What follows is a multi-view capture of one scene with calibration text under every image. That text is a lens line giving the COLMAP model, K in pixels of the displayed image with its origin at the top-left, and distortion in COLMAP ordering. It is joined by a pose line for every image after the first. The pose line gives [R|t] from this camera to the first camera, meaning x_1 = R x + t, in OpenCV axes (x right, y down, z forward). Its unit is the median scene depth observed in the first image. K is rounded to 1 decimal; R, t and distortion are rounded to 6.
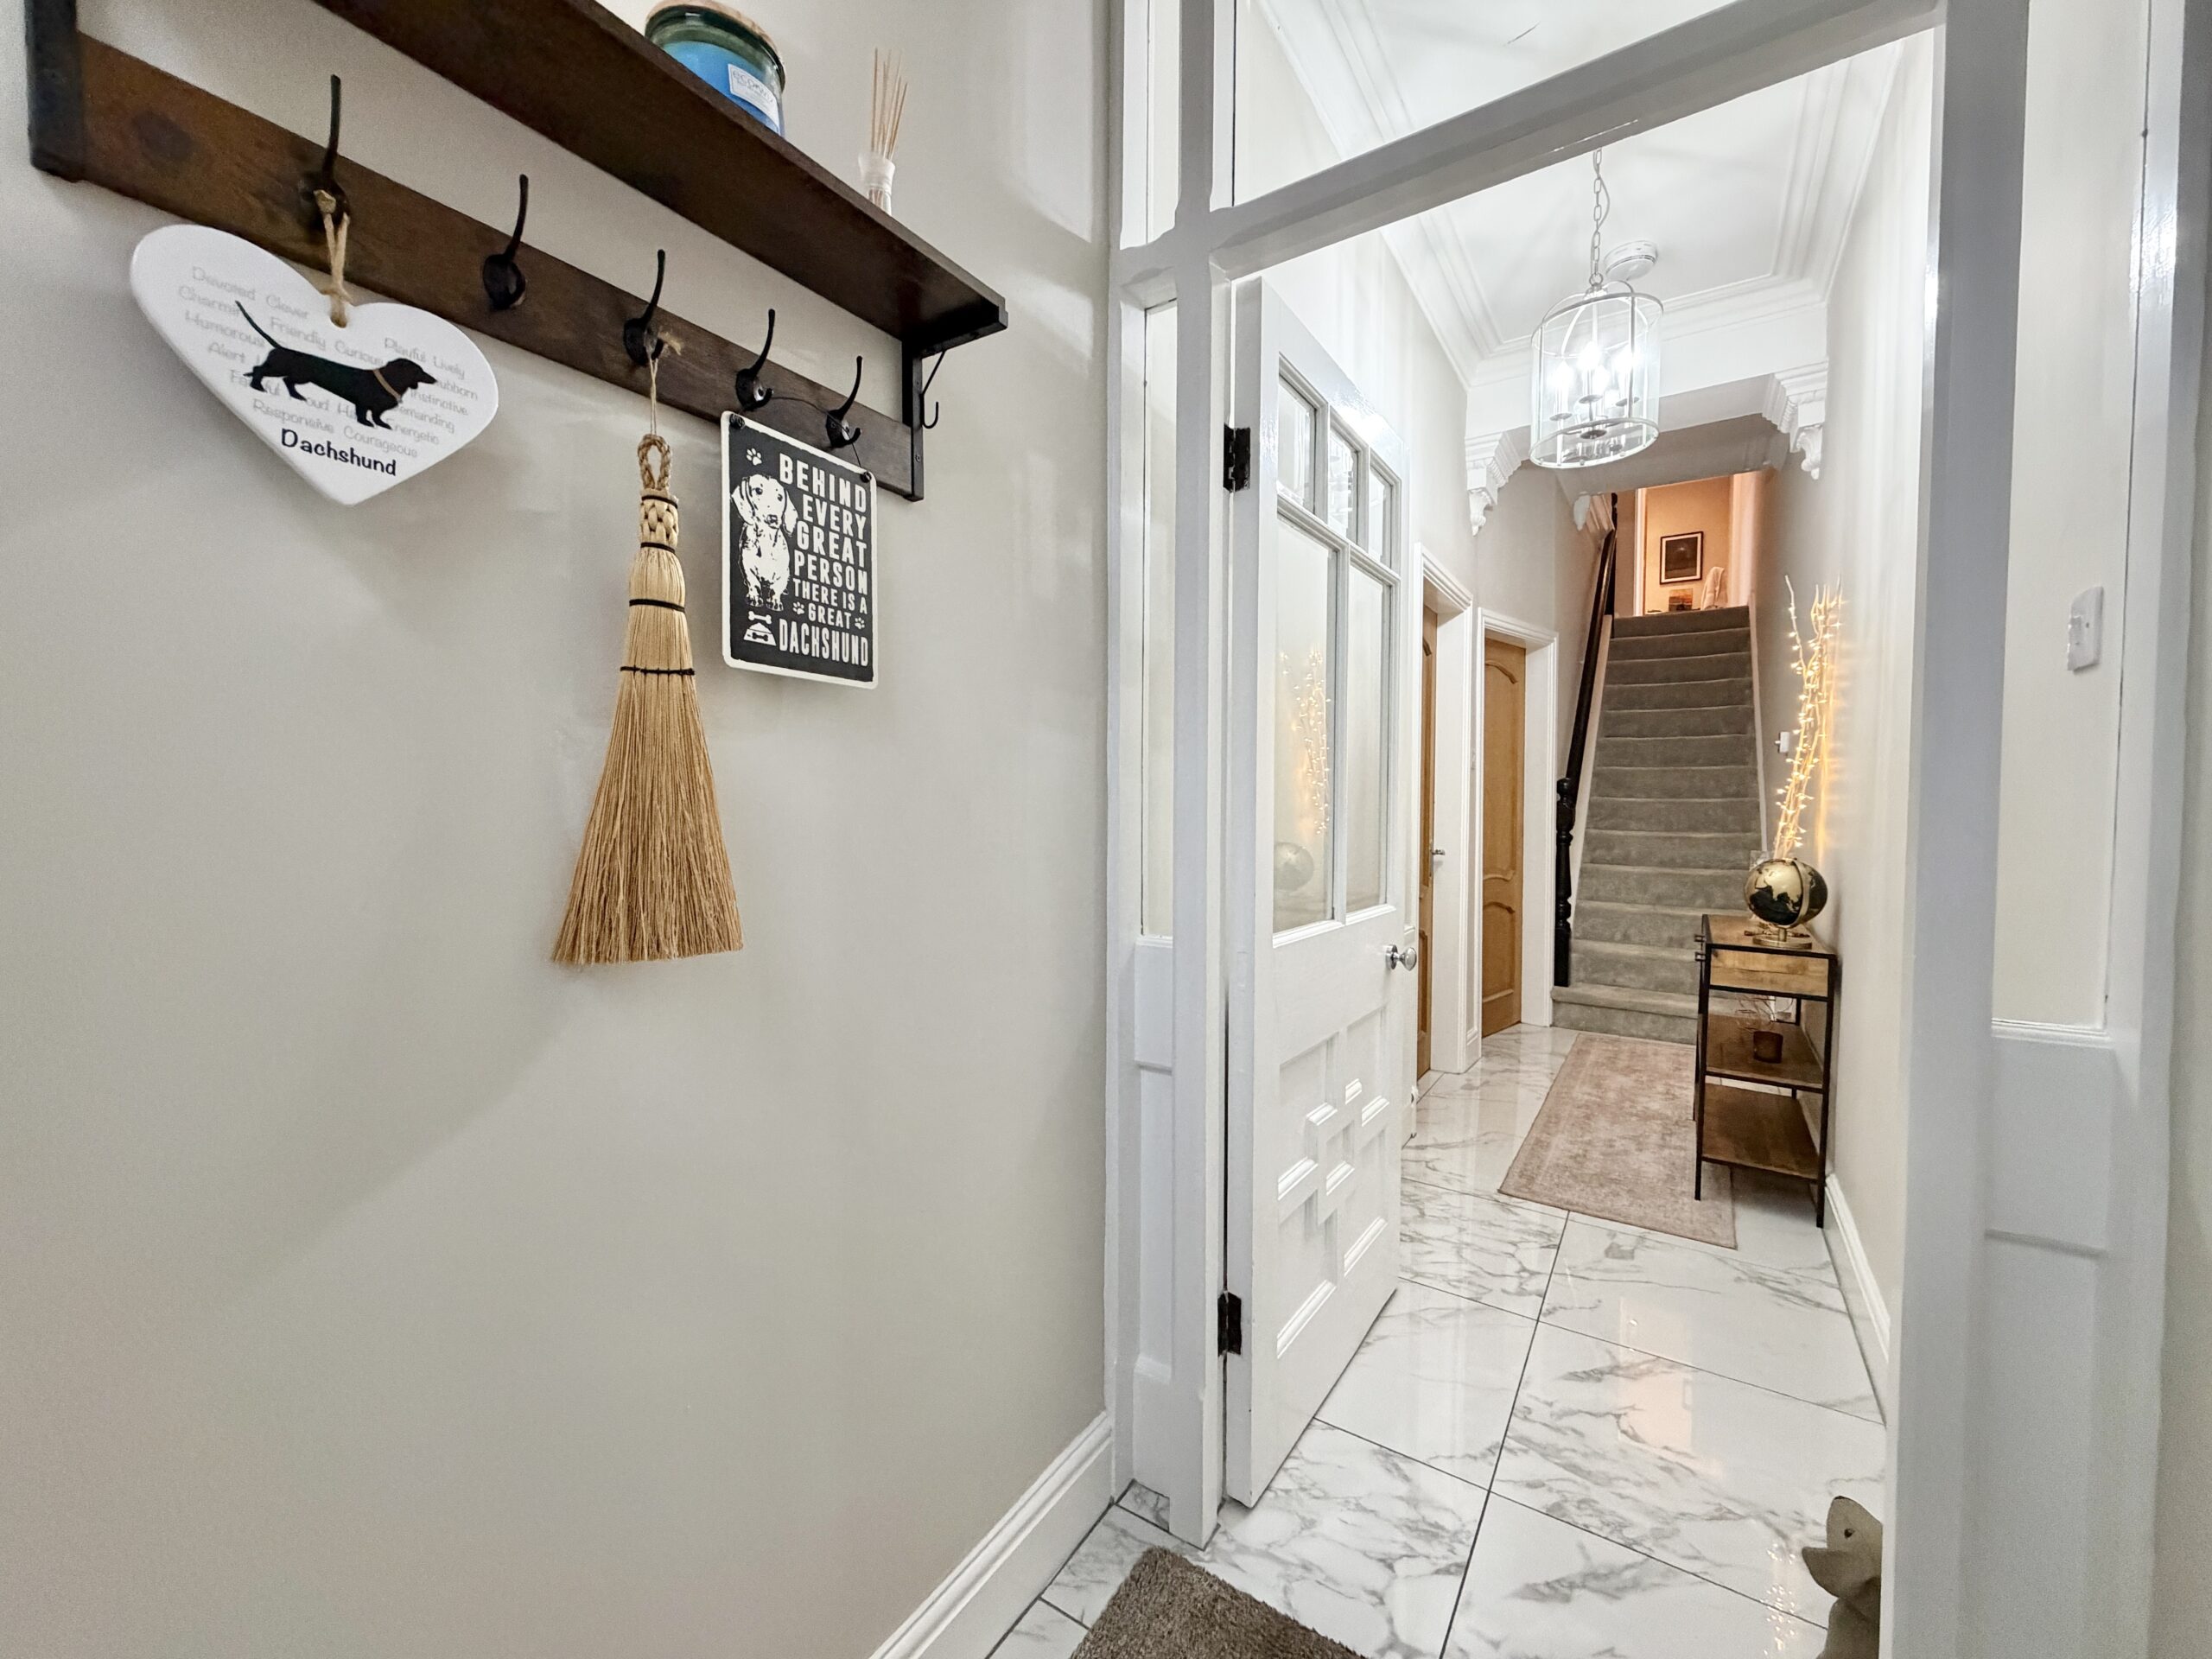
lens RADIAL K [[872.2, 0, 1106.0], [0, 872.2, 829.5], [0, 0, 1]] dist [-0.000577, -0.000043]
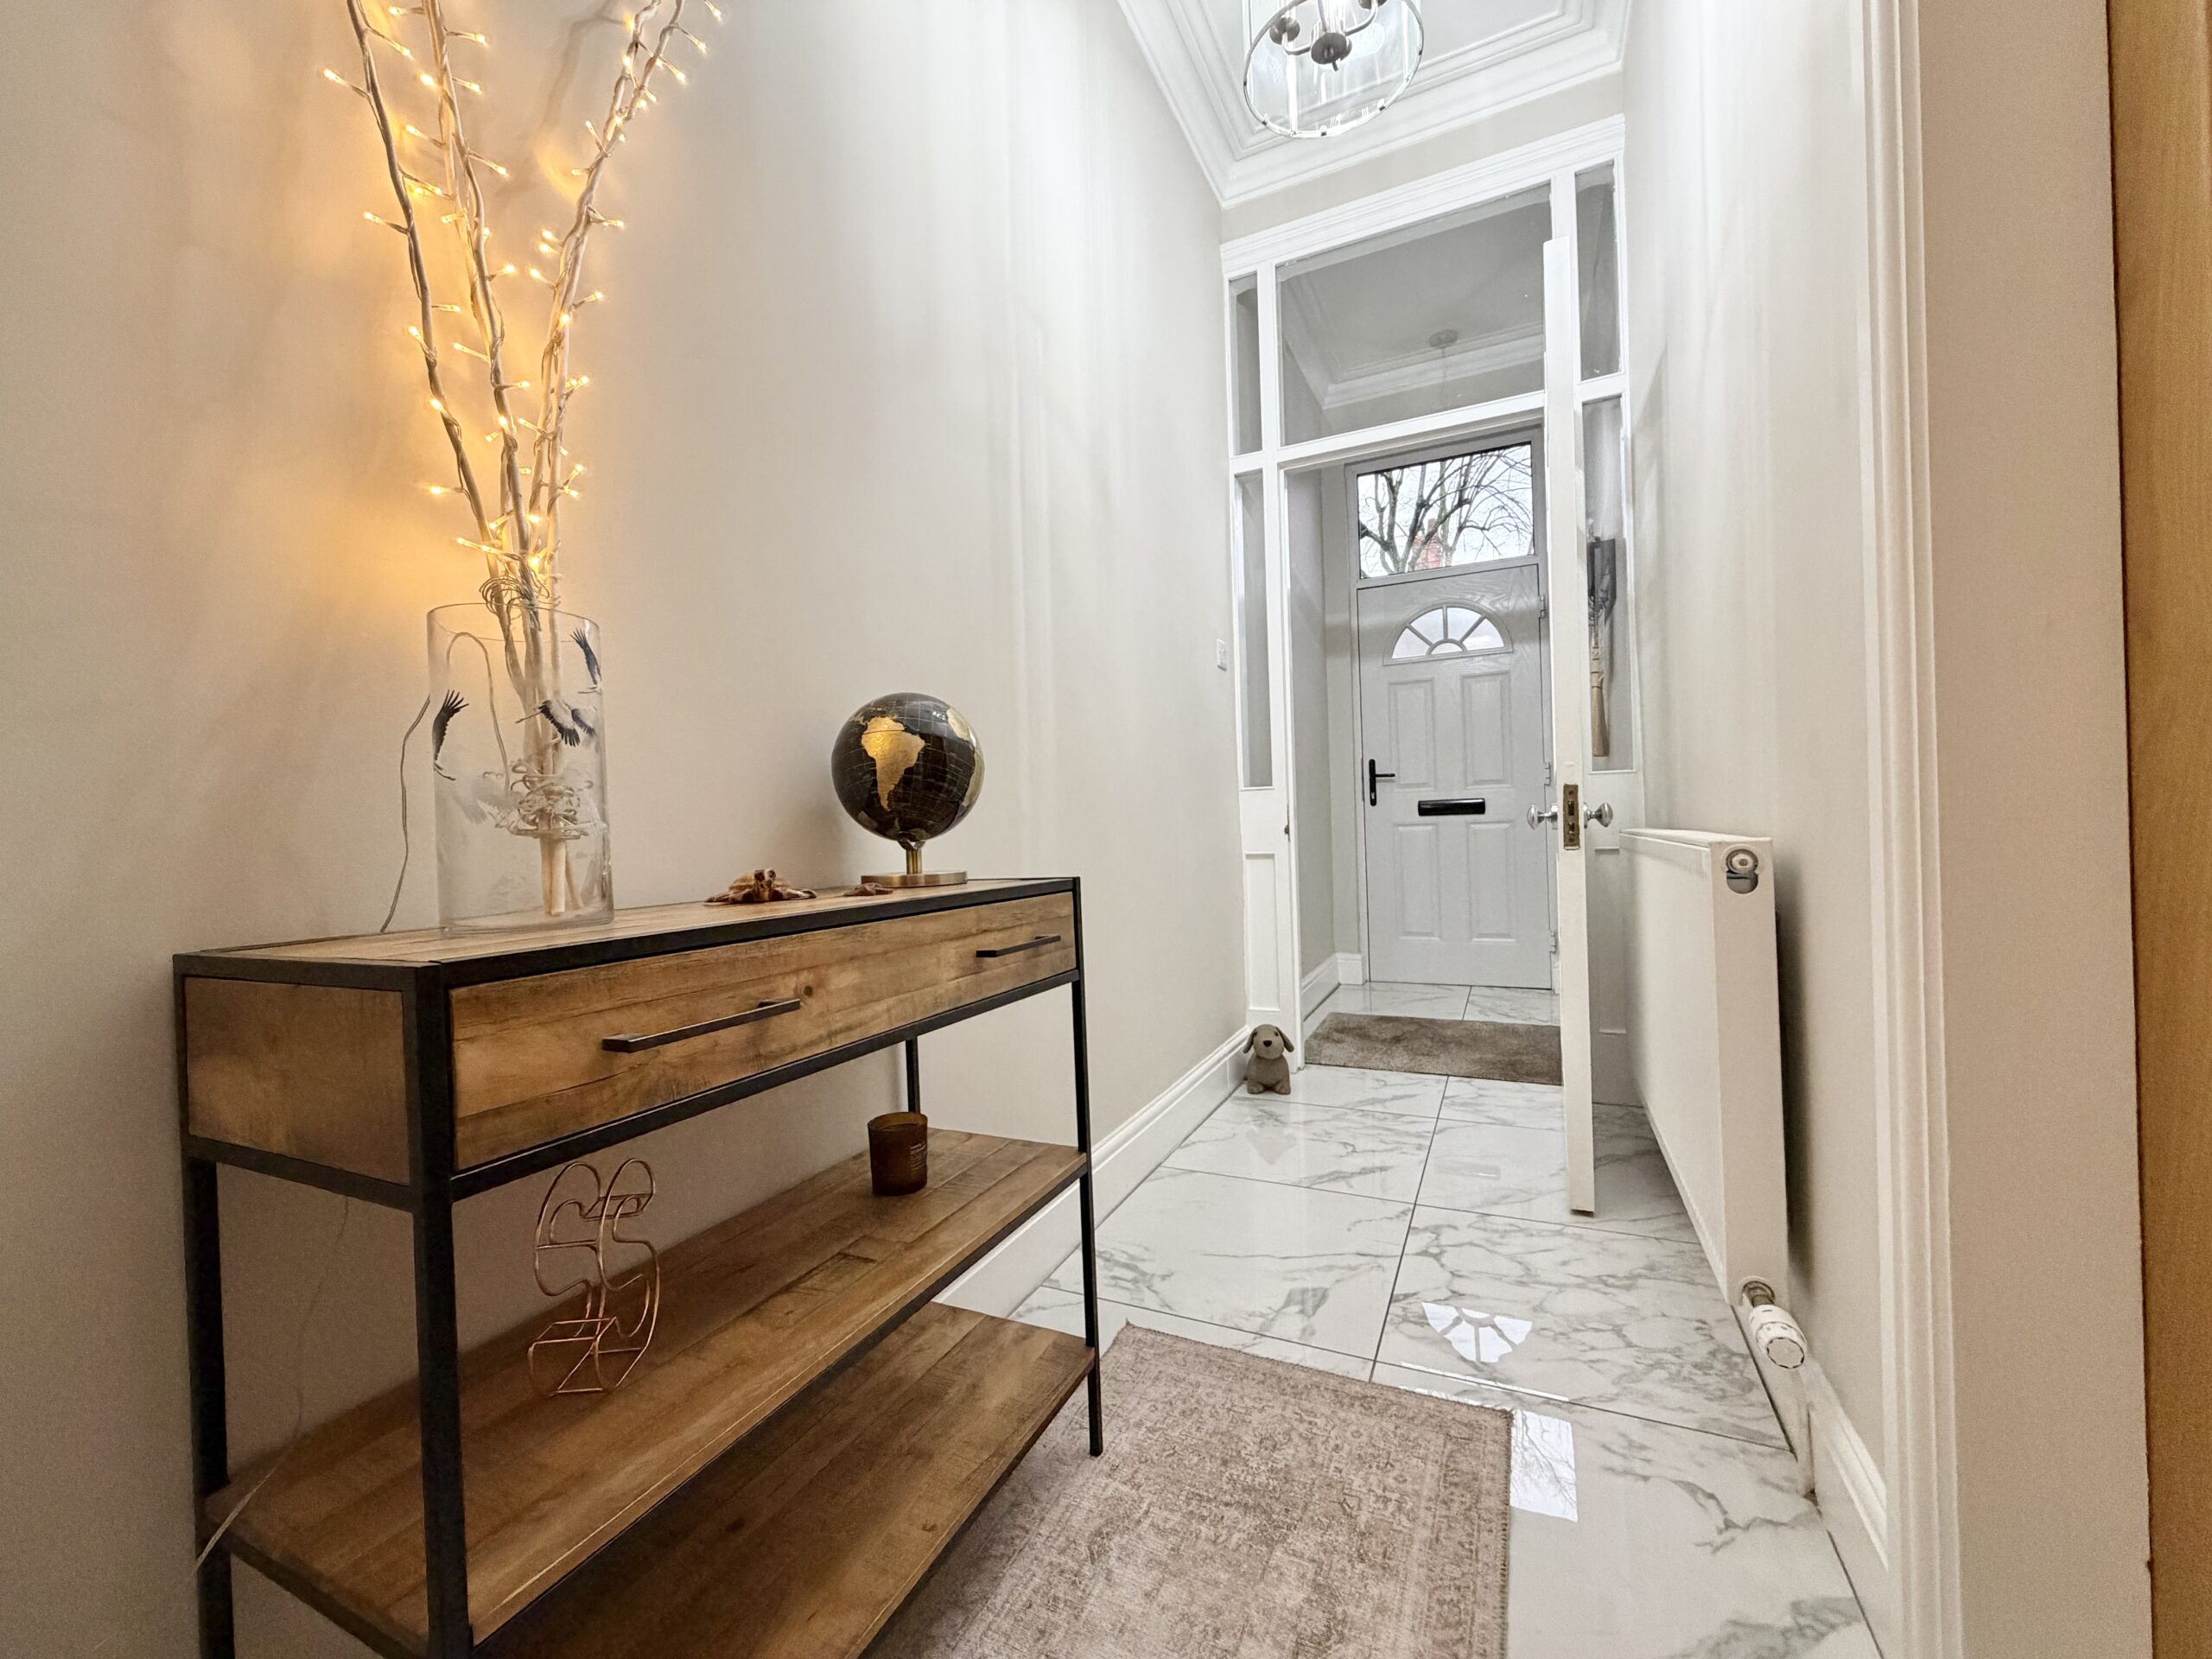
lens RADIAL K [[884.5, 0, 1106.0], [0, 884.5, 829.5], [0, 0, 1]] dist [-0.000115, 0.000003]
pose [[-0.988373, 0.026838, -0.149661, 0.897688], [0.021918, 0.999167, 0.034428, 0.108500], [0.150461, 0.030748, -0.988138, 1.763383]]
